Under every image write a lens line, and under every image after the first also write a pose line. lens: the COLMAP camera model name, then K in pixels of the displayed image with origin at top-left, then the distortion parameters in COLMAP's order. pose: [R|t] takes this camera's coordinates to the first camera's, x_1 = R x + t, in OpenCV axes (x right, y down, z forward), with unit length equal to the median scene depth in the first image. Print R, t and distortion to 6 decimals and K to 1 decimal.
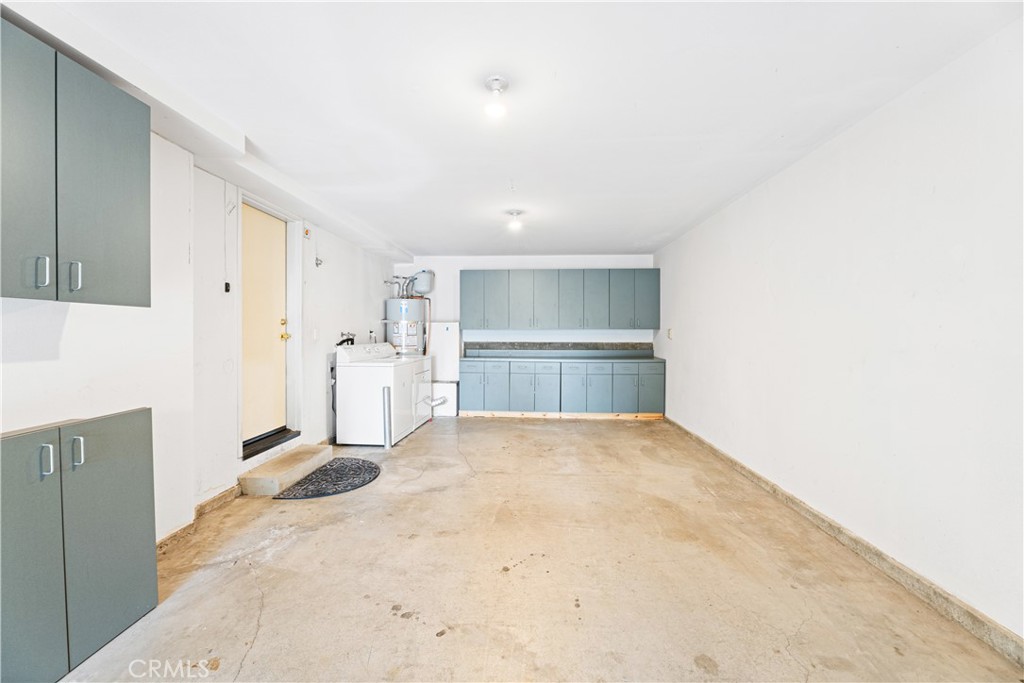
lens RADIAL K [[417.0, 0, 512.3], [0, 417.0, 336.9], [0, 0, 1]] dist [-0.000881, -0.000143]
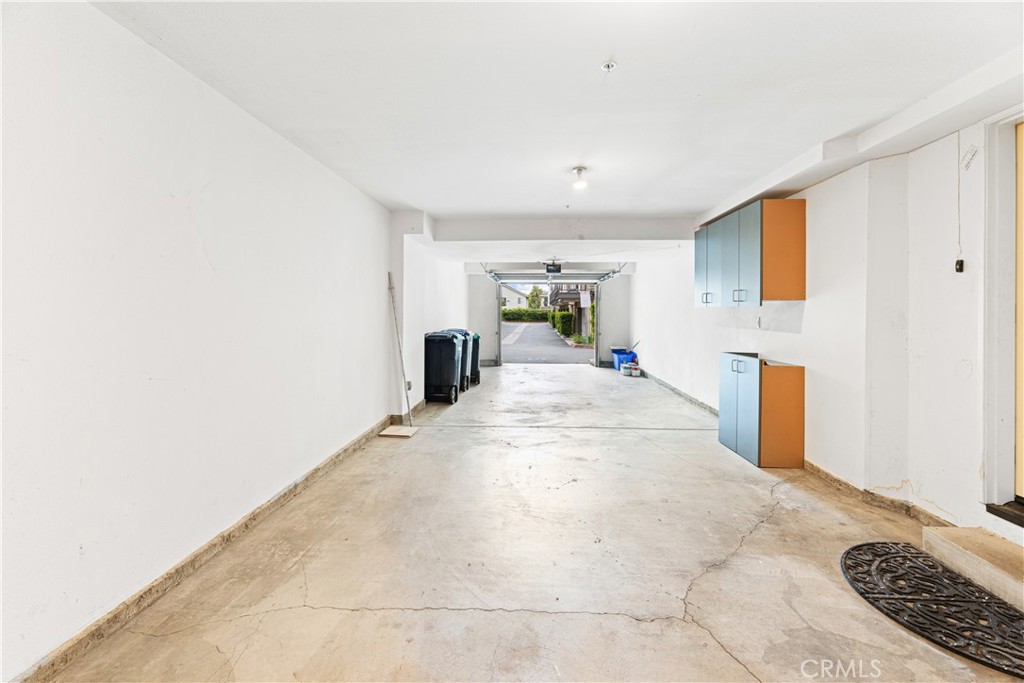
lens RADIAL K [[413.7, 0, 510.6], [0, 413.7, 309.9], [0, 0, 1]] dist [0.000022, -0.000024]
pose [[-0.999835, -0.007853, 0.016389, 0.112218], [-0.007727, 0.999940, 0.007765, -0.029475], [-0.016449, 0.007637, -0.999836, 1.443390]]
